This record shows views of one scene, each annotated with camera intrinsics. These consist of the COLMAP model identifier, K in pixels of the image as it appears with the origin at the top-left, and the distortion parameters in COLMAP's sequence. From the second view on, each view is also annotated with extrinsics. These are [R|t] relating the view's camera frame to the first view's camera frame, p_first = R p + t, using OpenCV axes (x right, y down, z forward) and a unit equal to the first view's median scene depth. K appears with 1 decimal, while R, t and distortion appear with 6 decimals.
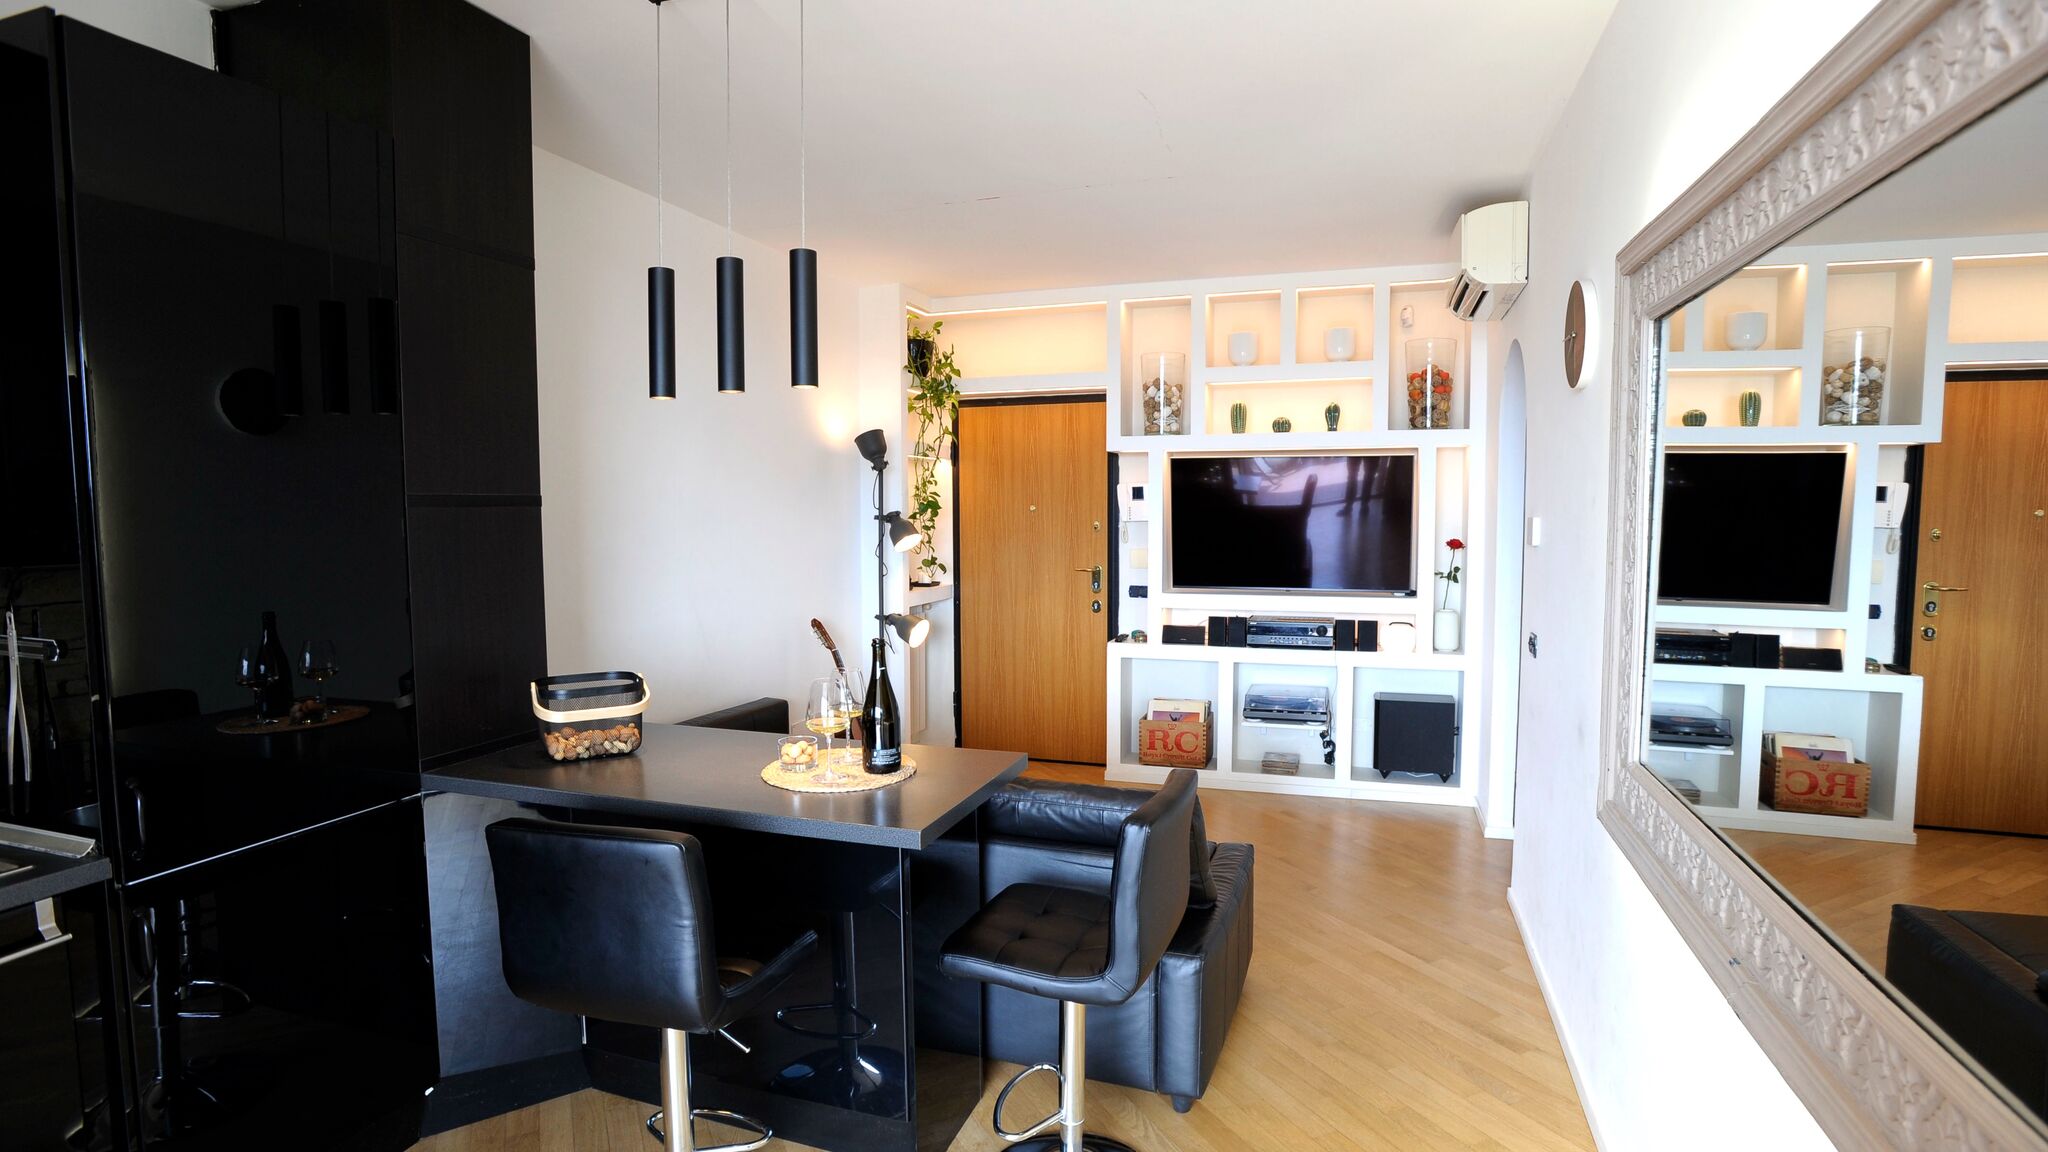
lens RADIAL K [[999.2, 0, 1018.2], [0, 999.2, 576.2], [0, 0, 1]] dist [-0.036928, 0.006564]
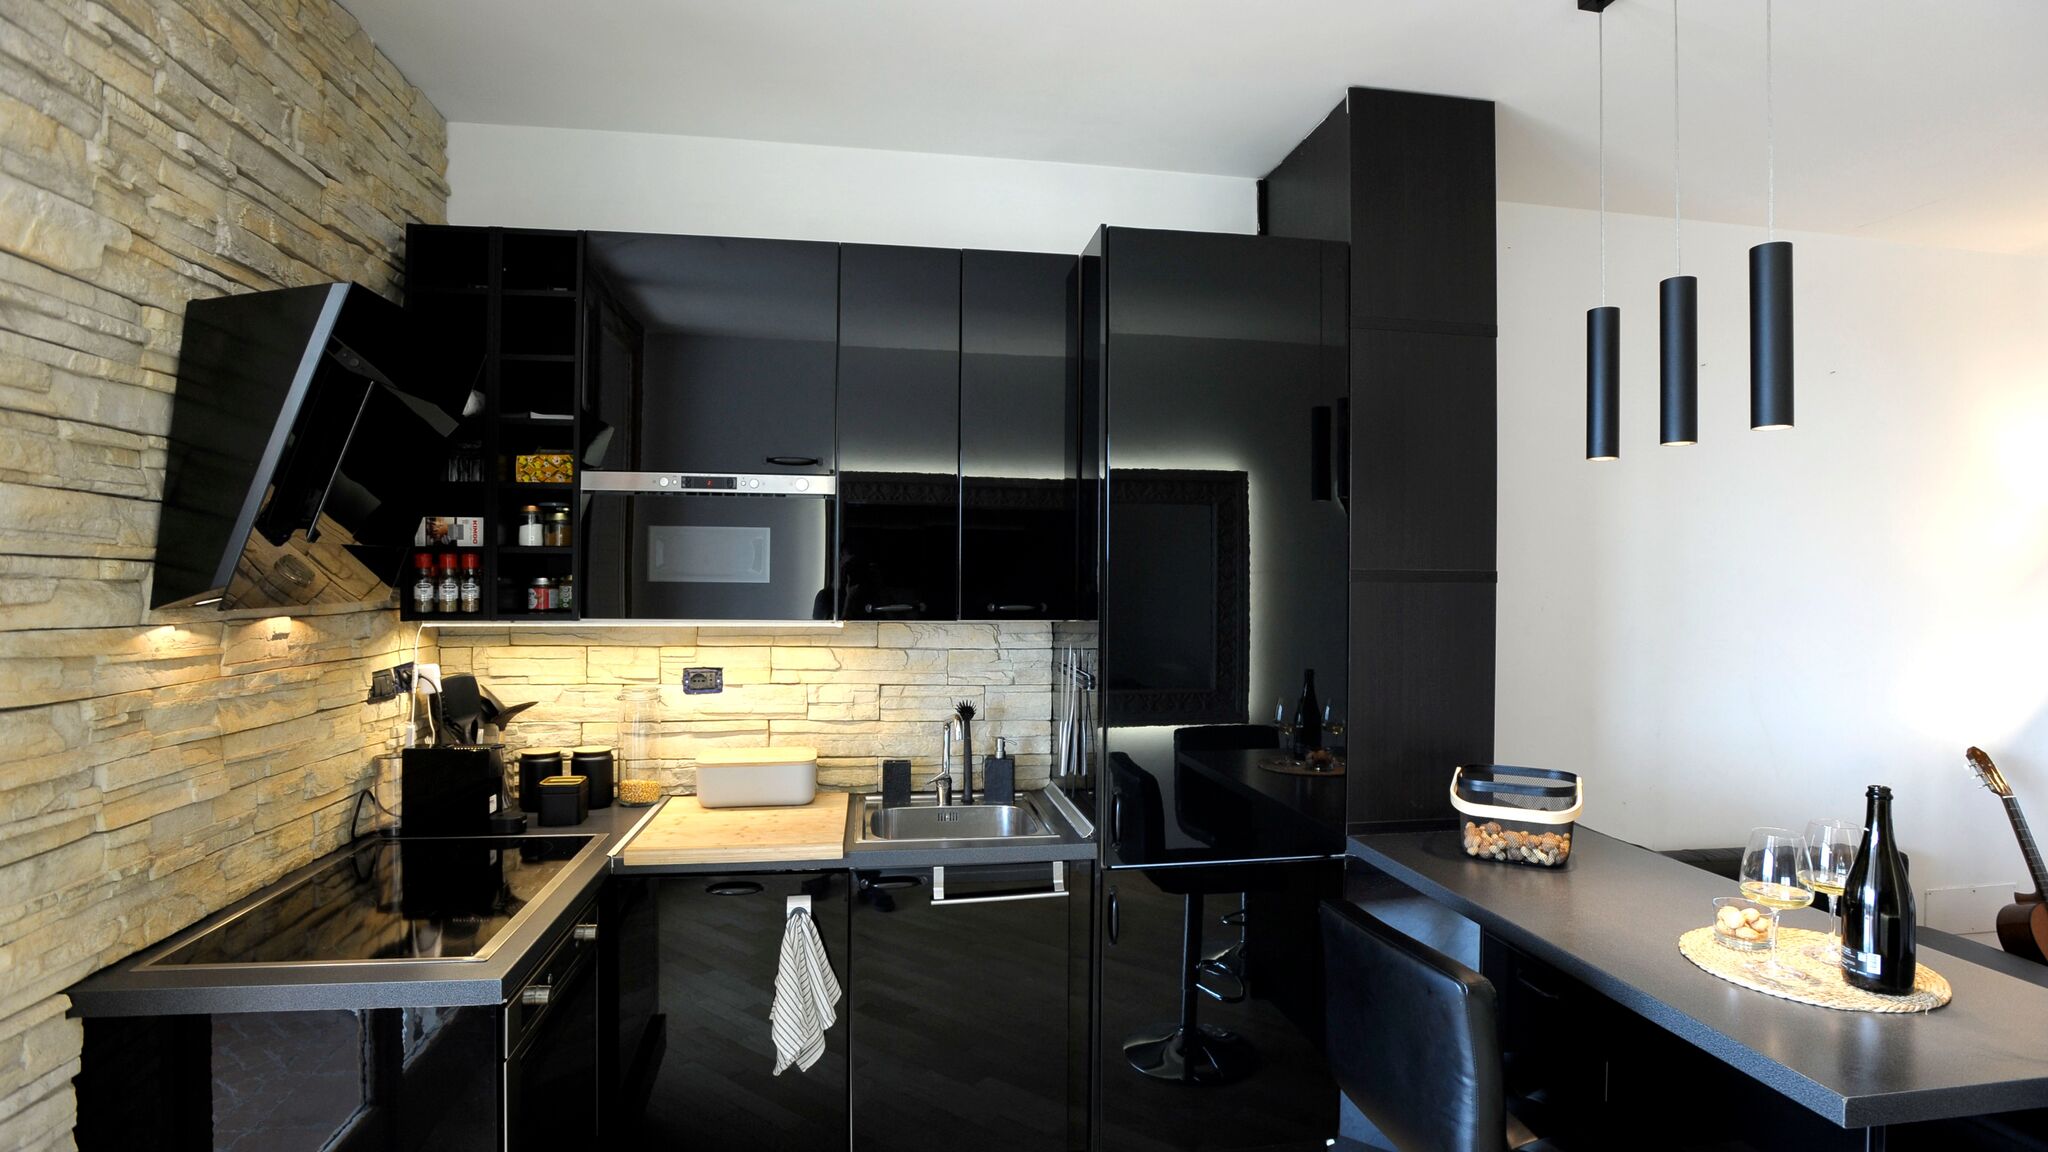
lens RADIAL K [[999.2, 0, 1022.2], [0, 999.2, 577.4], [0, 0, 1]] dist [-0.036928, 0.006564]
pose [[0.482914, 0.007570, -0.875635, 0.065395], [-0.071557, 0.996959, -0.030845, -0.007045], [0.872739, 0.077553, 0.481988, 0.073195]]
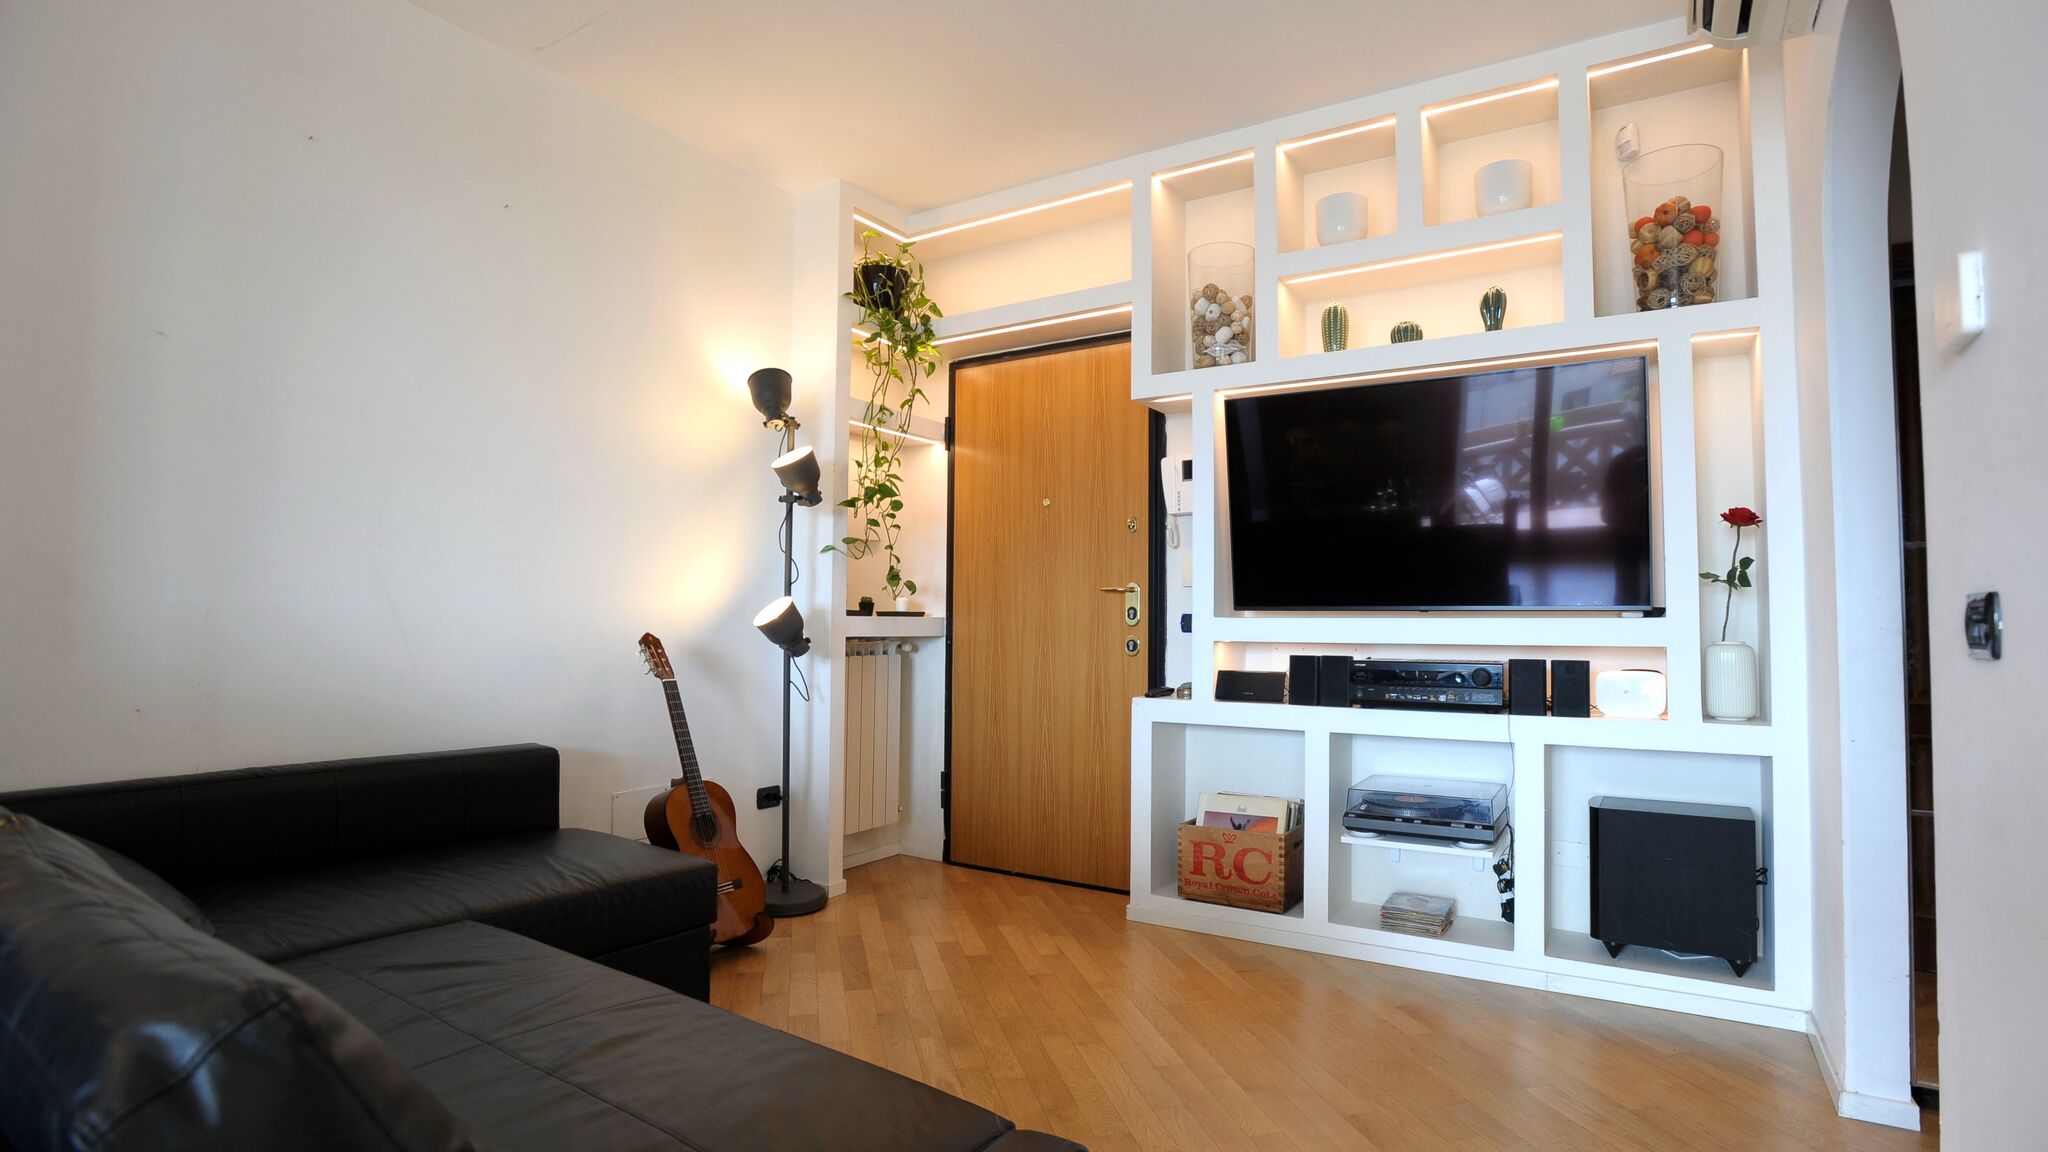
lens RADIAL K [[999.2, 0, 1016.8], [0, 999.2, 573.4], [0, 0, 1]] dist [-0.036928, 0.006564]
pose [[0.972736, 0.002580, -0.231902, 0.178889], [-0.029276, 0.993305, -0.111750, 0.066601], [0.230061, 0.115492, 0.966299, 0.392458]]
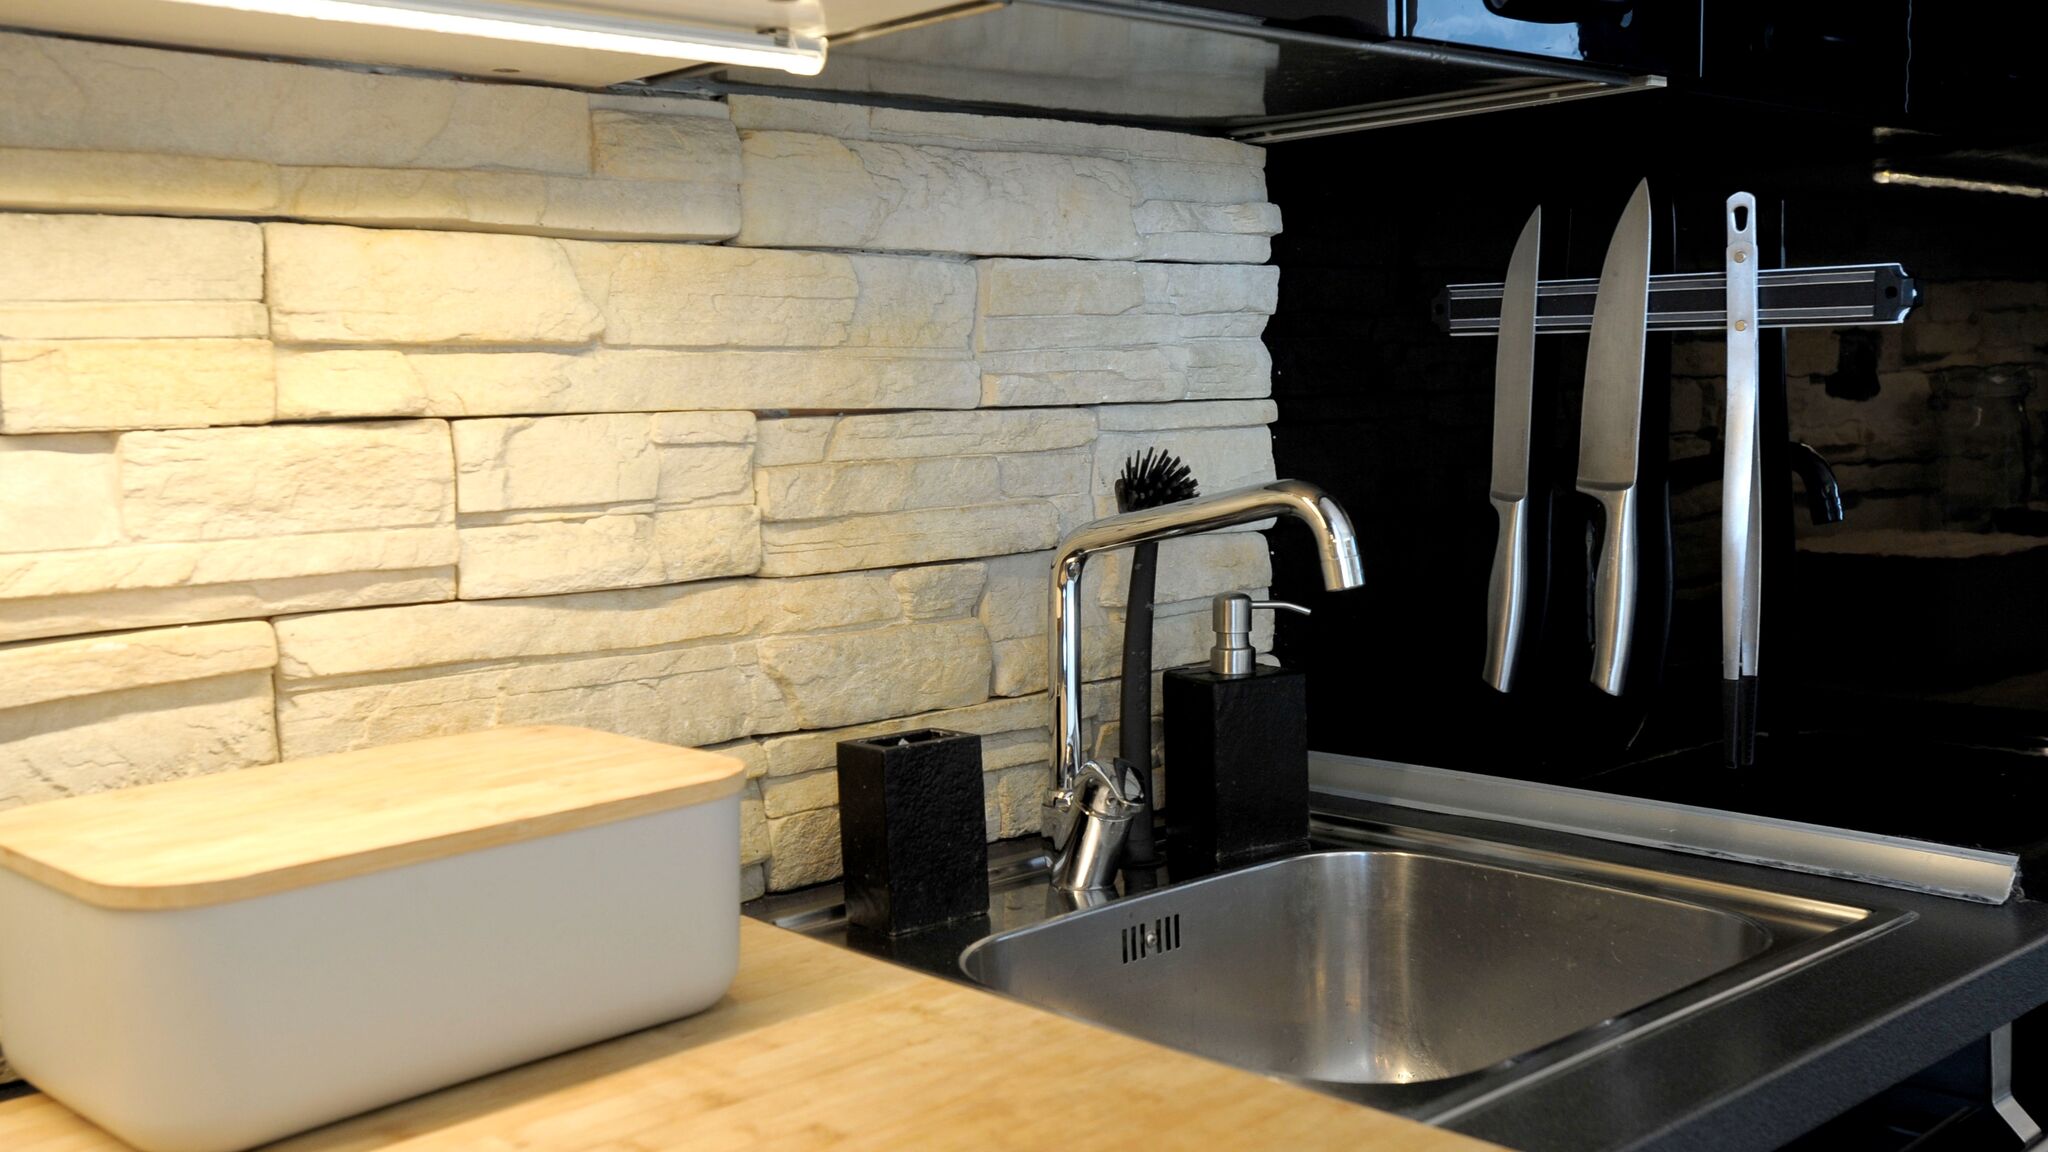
lens RADIAL K [[1951.5, 0, 1018.4], [0, 1951.5, 579.7], [0, 0, 1]] dist [0.061890, 0.000000]
pose [[0.876961, 0.033515, -0.479391, -0.311426], [-0.011042, 0.998707, 0.049623, 0.048728], [0.480434, -0.038224, 0.876197, 0.079804]]
